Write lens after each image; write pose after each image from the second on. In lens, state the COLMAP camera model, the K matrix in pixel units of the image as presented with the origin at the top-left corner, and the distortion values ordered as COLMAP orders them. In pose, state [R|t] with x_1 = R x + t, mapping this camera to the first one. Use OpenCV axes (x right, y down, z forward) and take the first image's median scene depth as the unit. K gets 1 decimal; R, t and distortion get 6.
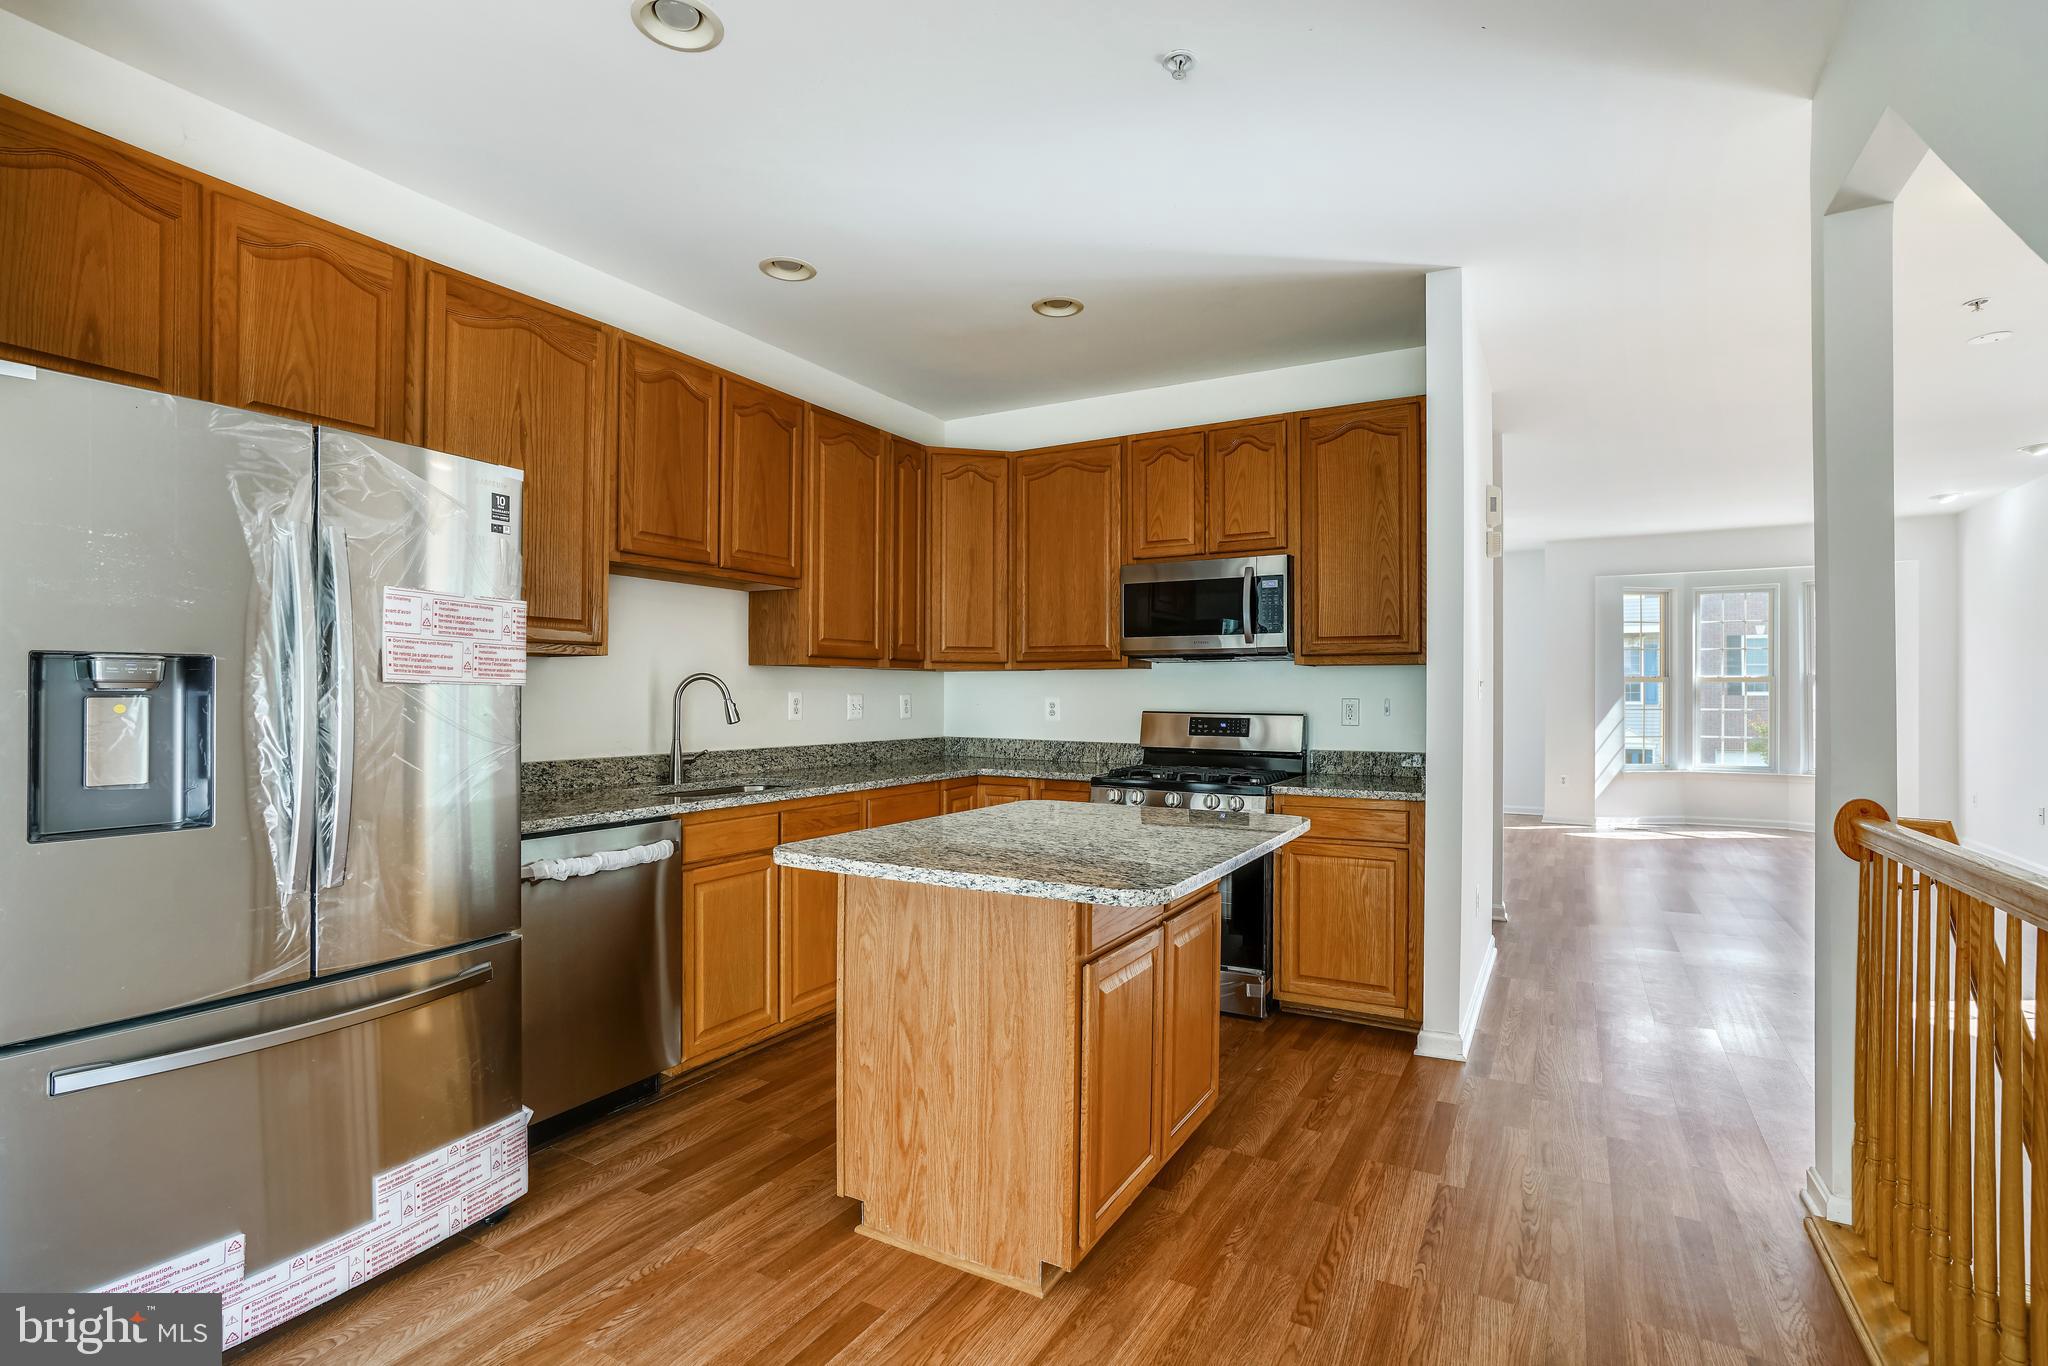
lens RADIAL K [[954.8, 0, 1034.5], [0, 954.8, 684.7], [0, 0, 1]] dist [-0.042306, 0.000514]
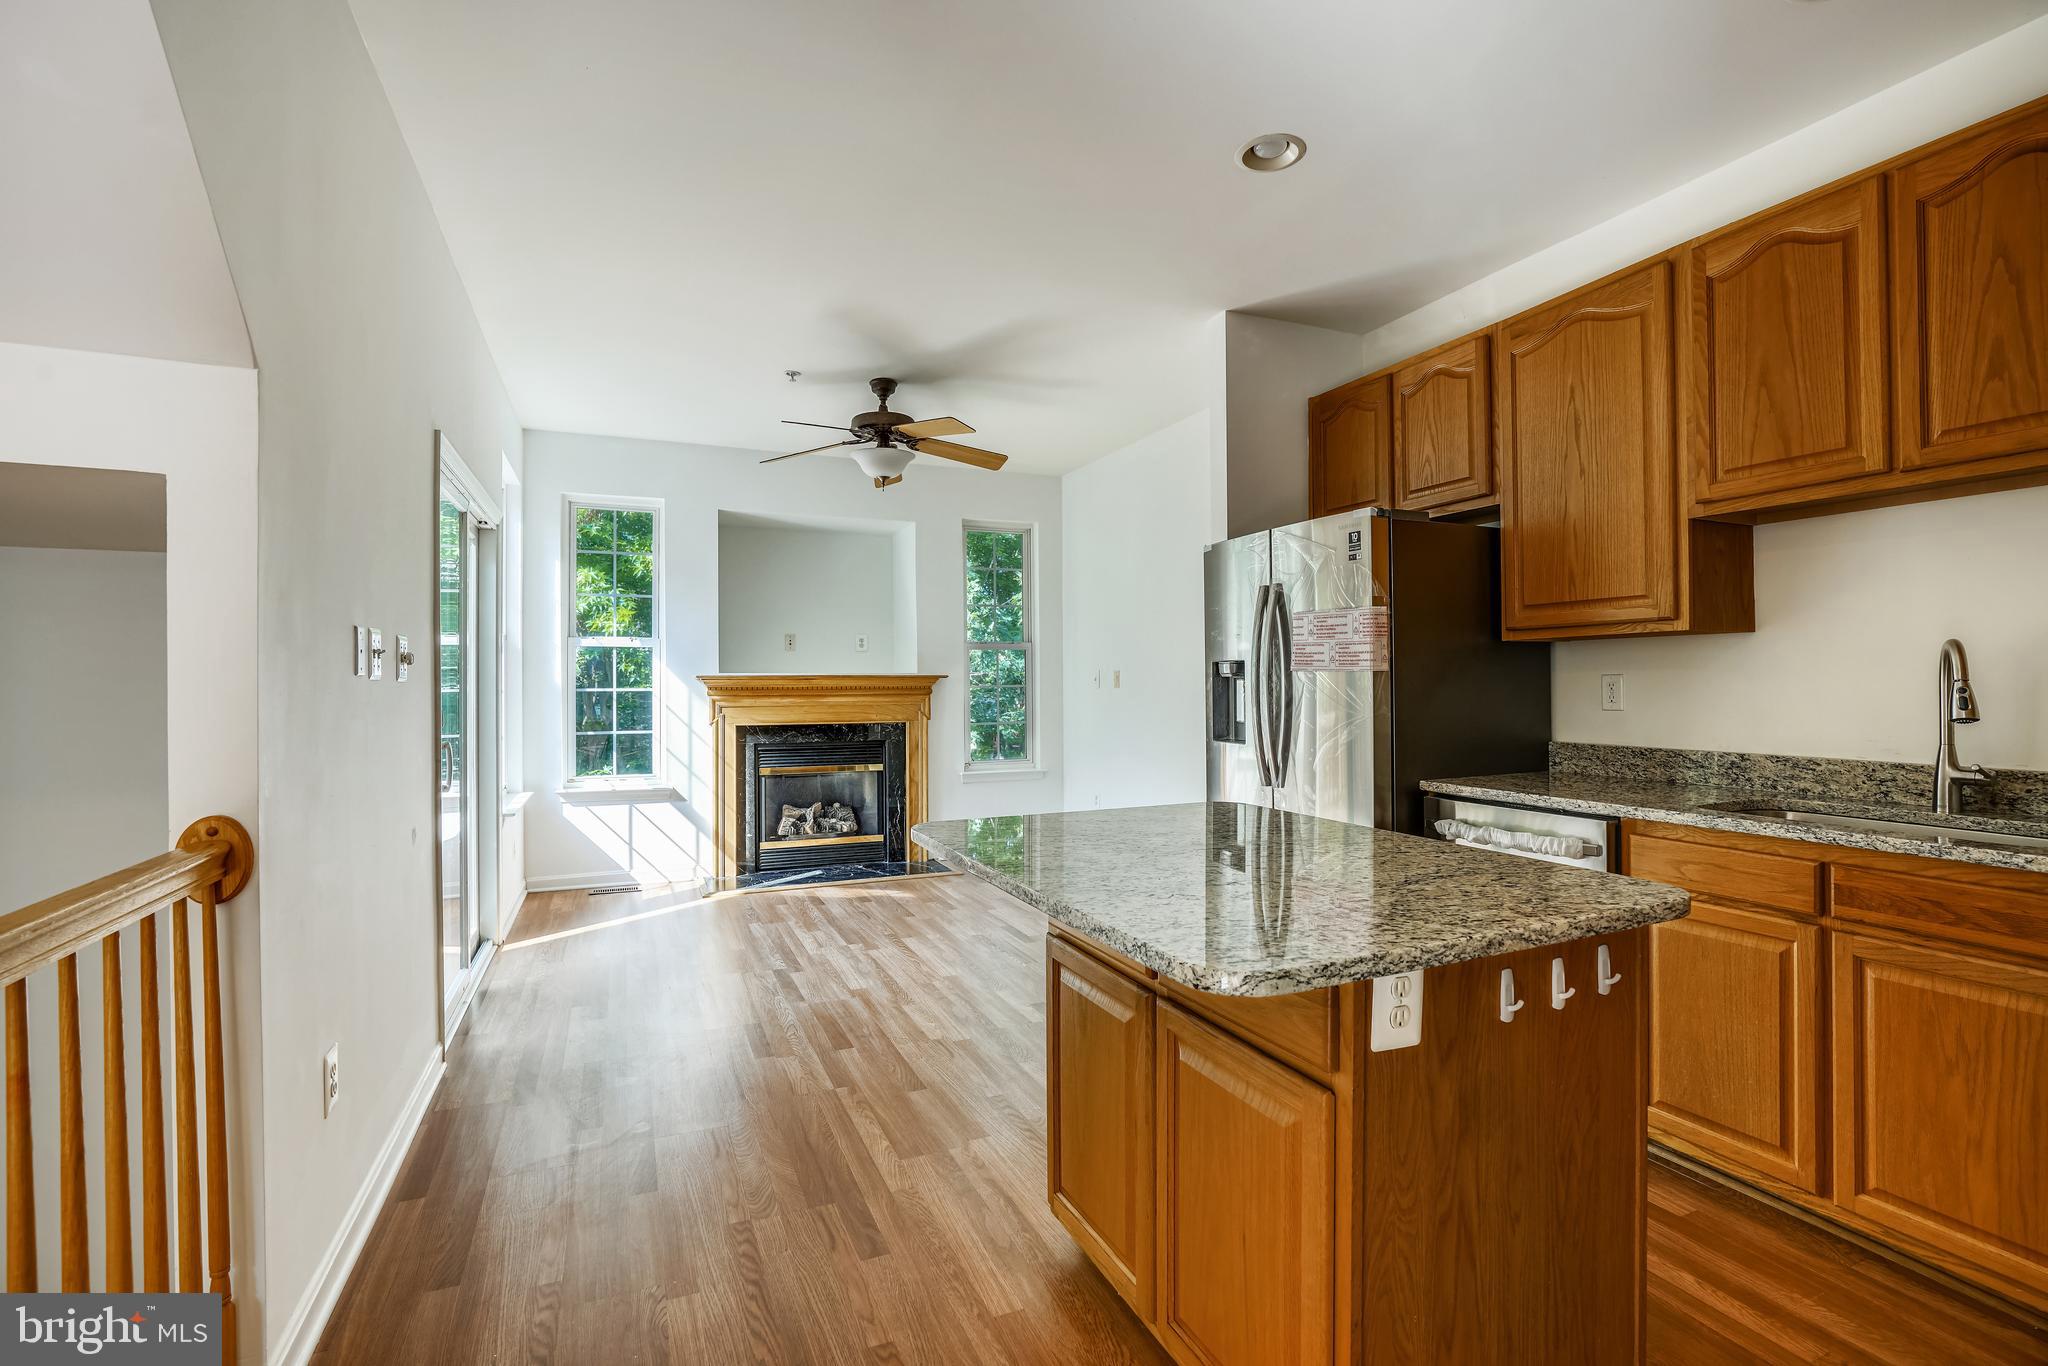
lens RADIAL K [[954.8, 0, 1034.5], [0, 954.8, 684.7], [0, 0, 1]] dist [-0.042306, 0.000514]
pose [[-0.607491, 0.000433, -0.794327, 0.807189], [0.010969, 0.999909, -0.007843, 0.025719], [0.794251, -0.013478, -0.607440, 1.463416]]
